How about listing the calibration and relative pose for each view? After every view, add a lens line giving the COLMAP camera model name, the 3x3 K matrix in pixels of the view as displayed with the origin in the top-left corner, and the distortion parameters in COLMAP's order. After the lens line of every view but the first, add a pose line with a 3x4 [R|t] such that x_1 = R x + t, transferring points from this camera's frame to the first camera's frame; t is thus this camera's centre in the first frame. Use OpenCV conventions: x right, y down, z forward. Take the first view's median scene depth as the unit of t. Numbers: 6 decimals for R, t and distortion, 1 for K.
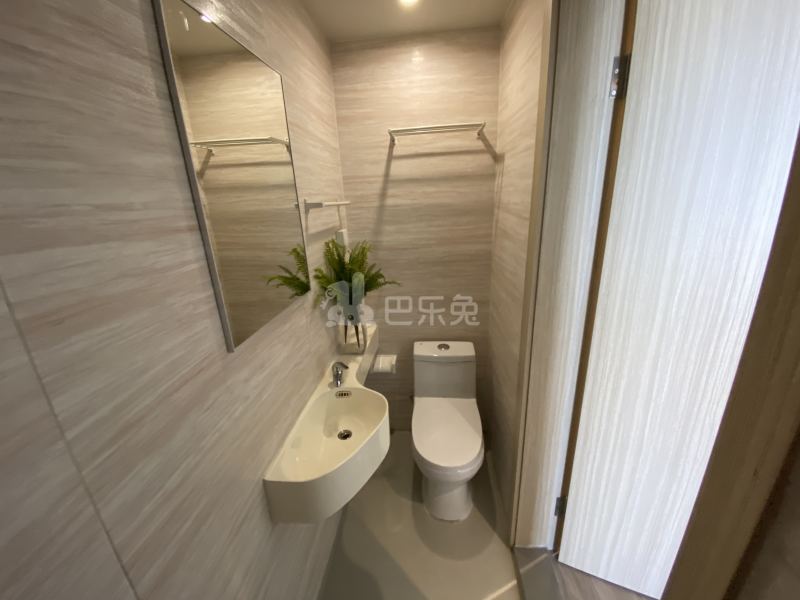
lens RADIAL K [[324.7, 0, 395.2], [0, 324.7, 294.3], [0, 0, 1]] dist [0.018677, -0.021041]
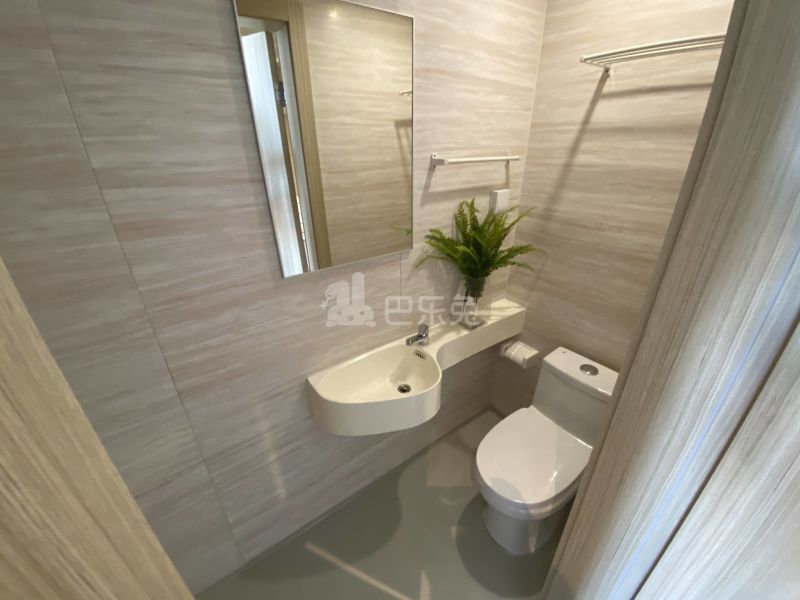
lens RADIAL K [[324.7, 0, 395.2], [0, 324.7, 294.3], [0, 0, 1]] dist [0.018677, -0.021041]
pose [[0.667942, 0.342969, -0.660474, 0.326229], [-0.231065, 0.939192, 0.254023, -0.094586], [0.707434, -0.017060, 0.706574, 0.181830]]
